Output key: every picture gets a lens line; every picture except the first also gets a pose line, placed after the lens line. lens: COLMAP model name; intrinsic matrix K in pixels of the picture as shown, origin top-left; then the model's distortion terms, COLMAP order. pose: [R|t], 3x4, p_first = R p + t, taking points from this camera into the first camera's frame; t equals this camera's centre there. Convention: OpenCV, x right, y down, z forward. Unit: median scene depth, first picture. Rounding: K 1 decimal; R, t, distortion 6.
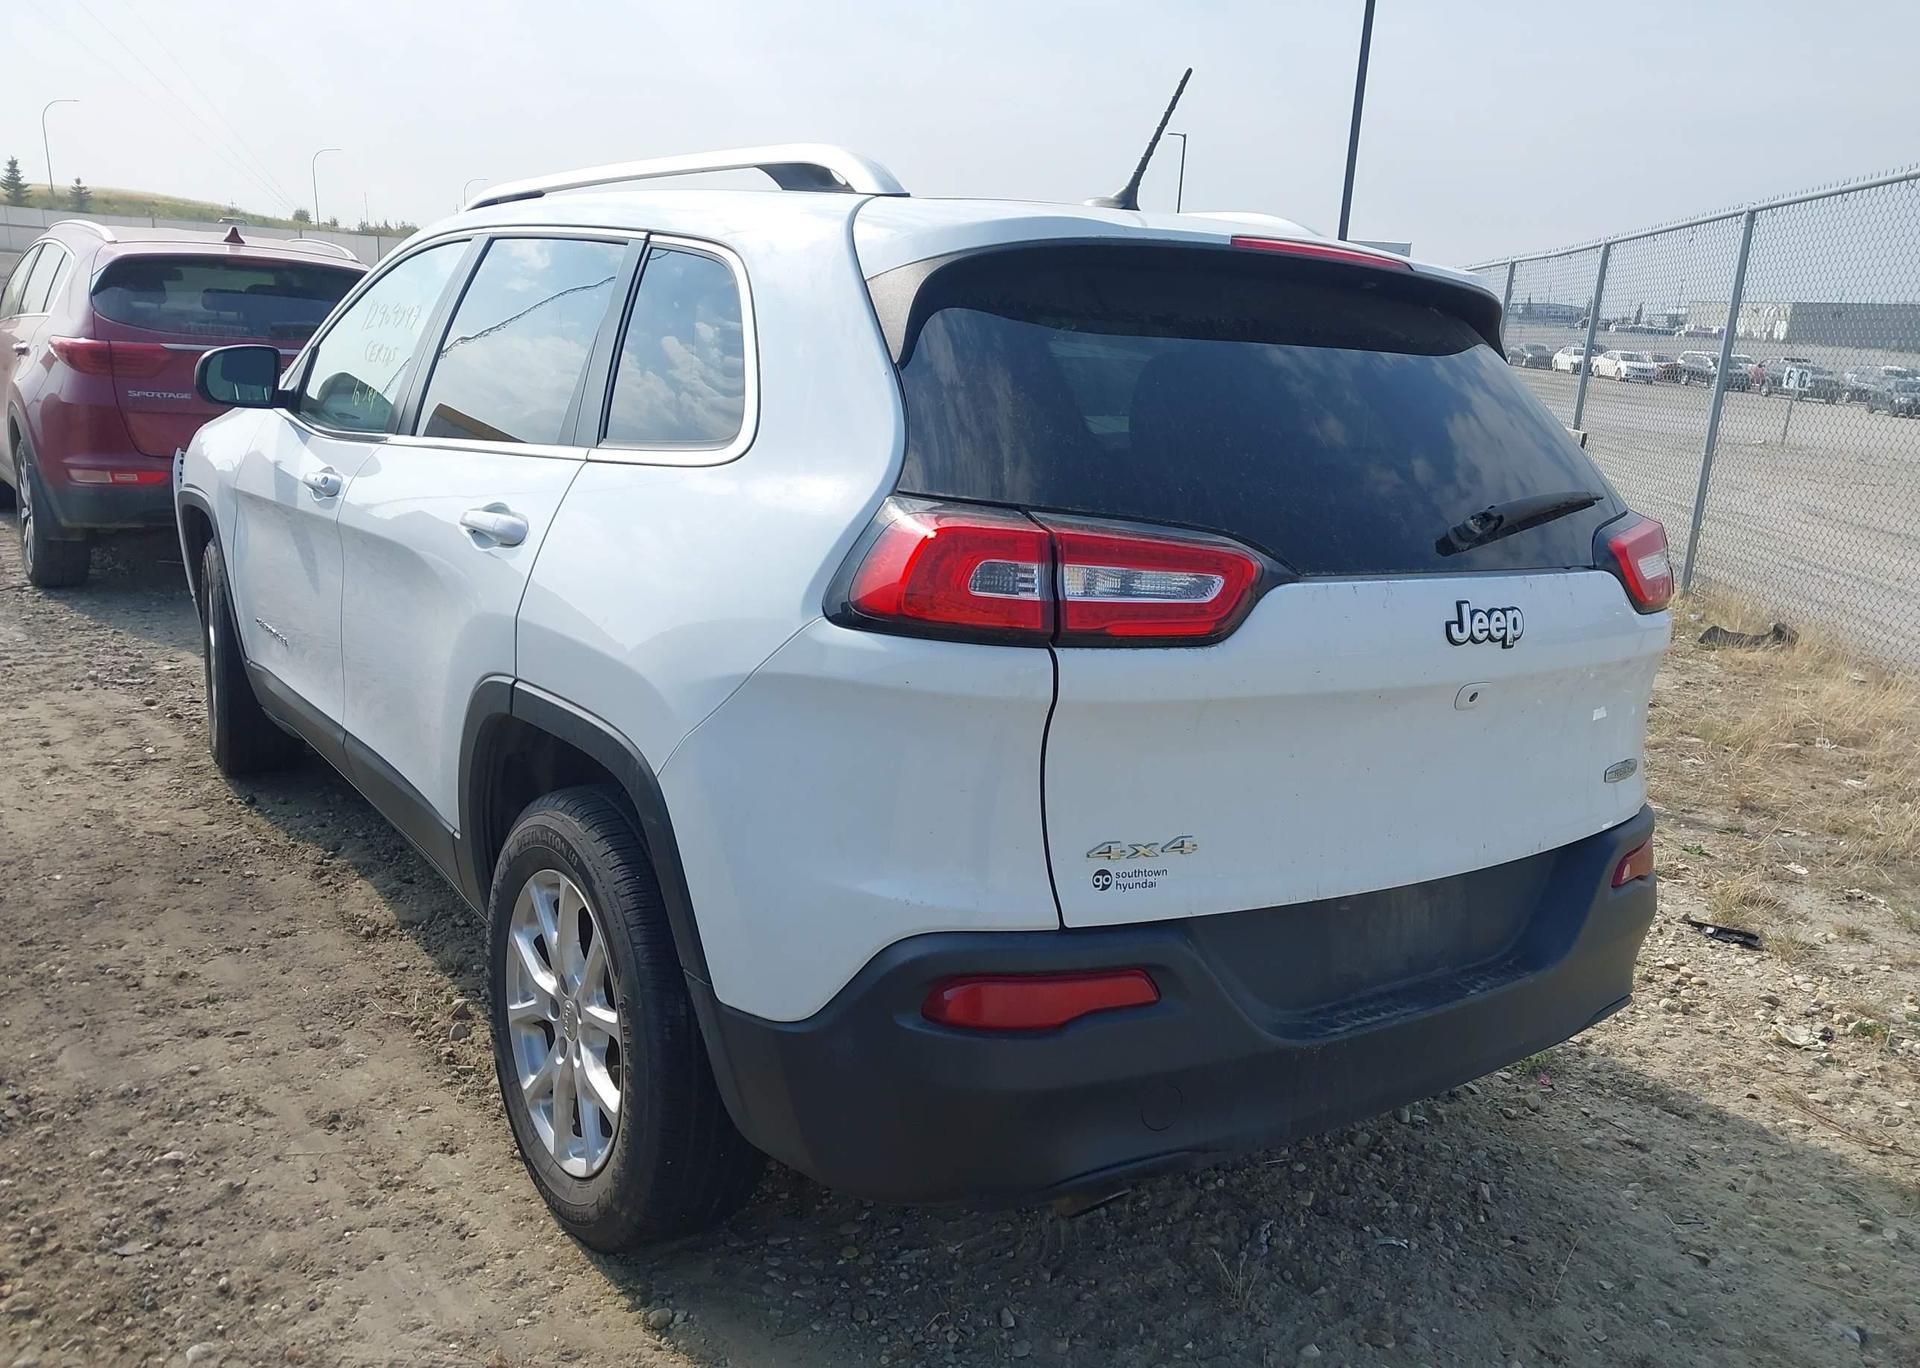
lens RADIAL K [[1460.1, 0, 865.2], [0, 1460.1, 682.3], [0, 0, 1]] dist [0.038611, -0.041592]
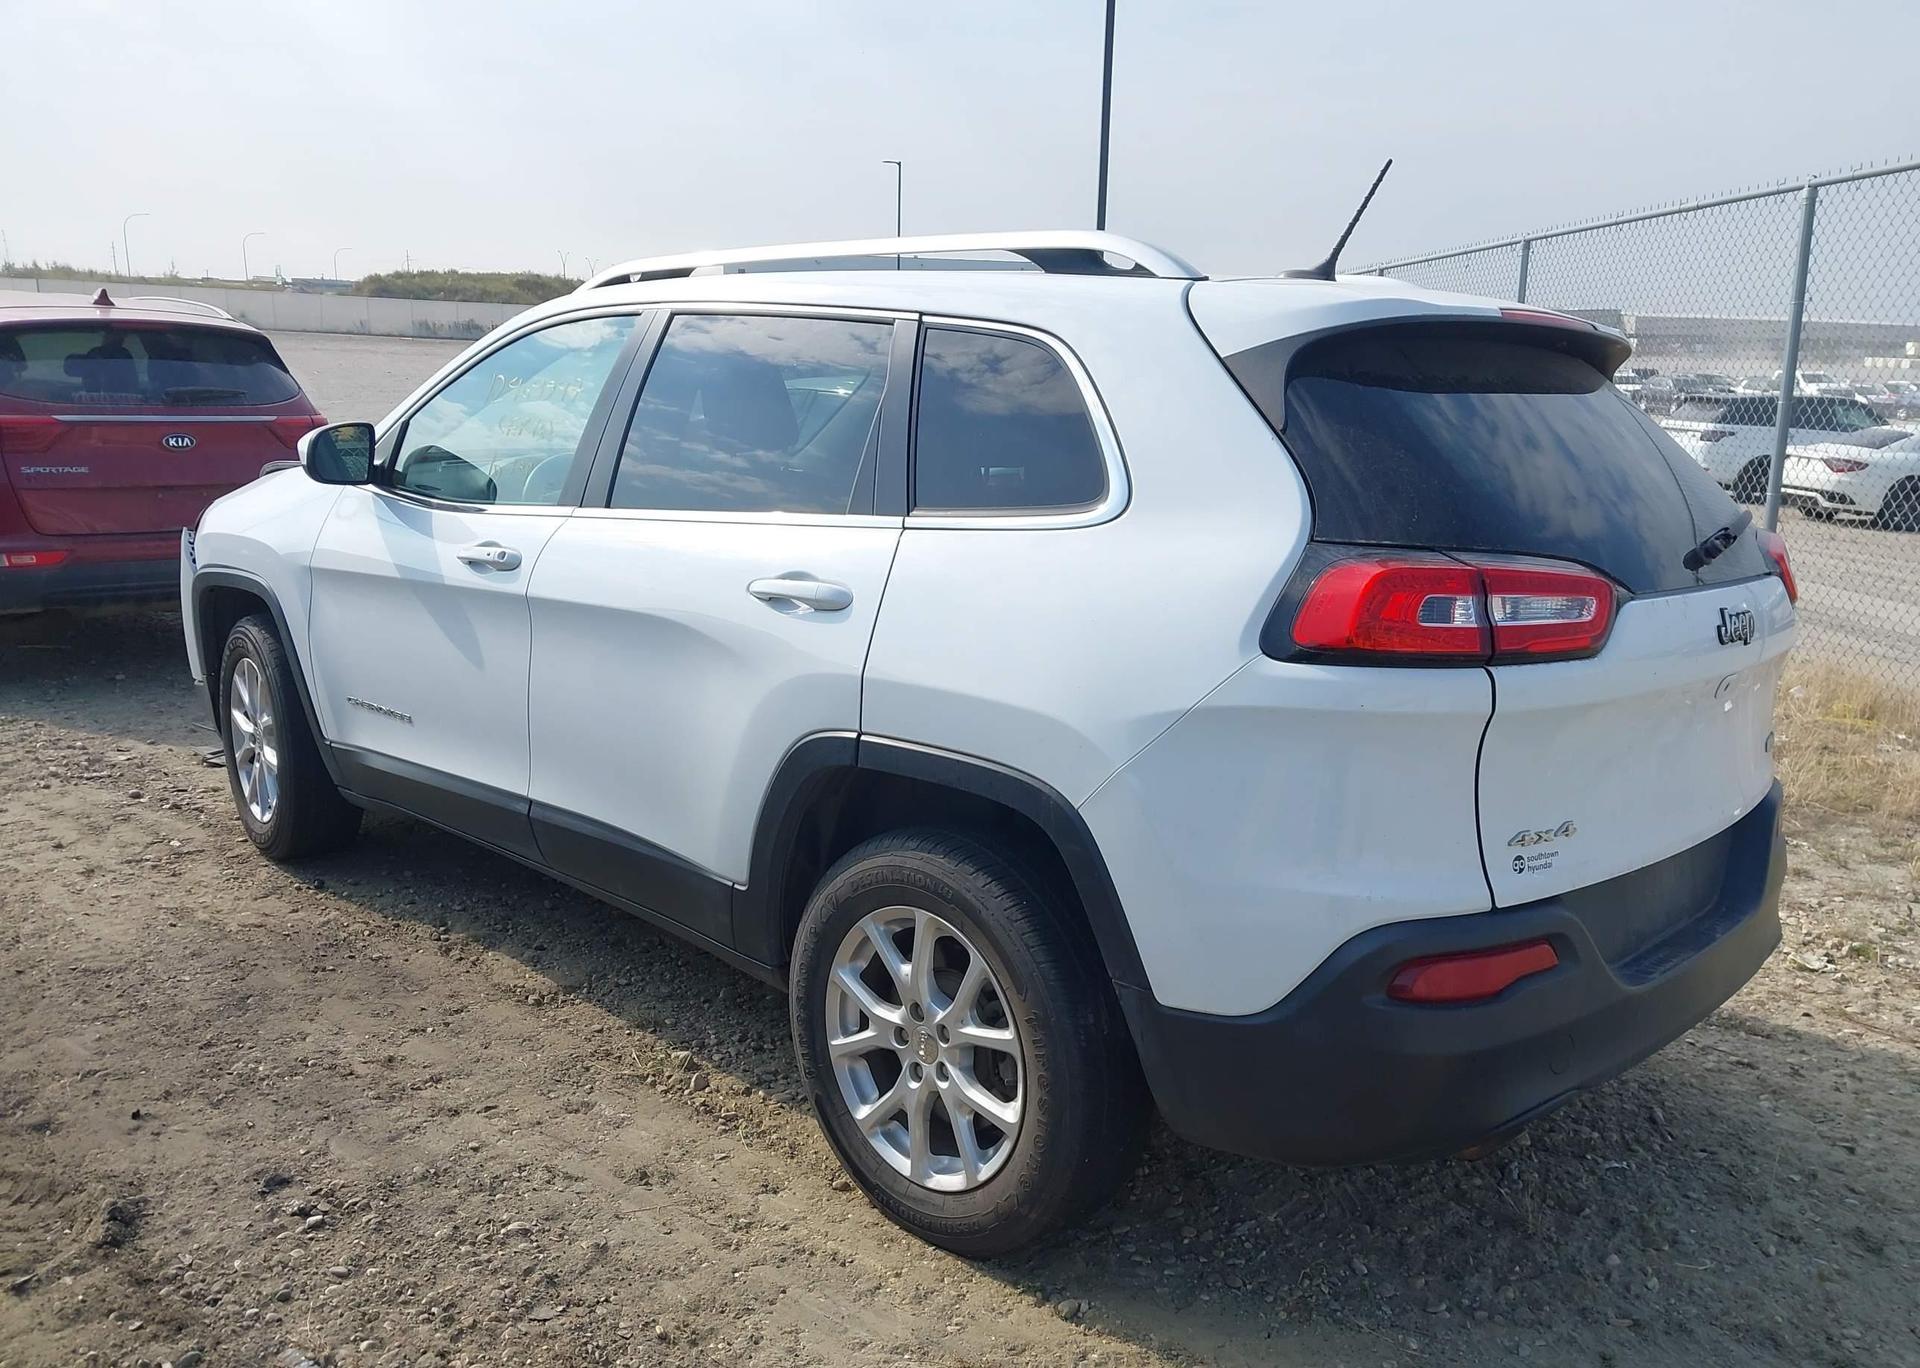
lens RADIAL K [[1460.1, 0, 923.3], [0, 1460.1, 686.7], [0, 0, 1]] dist [0.038611, -0.041592]
pose [[0.983869, -0.068260, 0.165354, -0.345656], [0.071437, 0.997356, -0.013335, -0.017429], [-0.164007, 0.024933, 0.986144, -0.058883]]
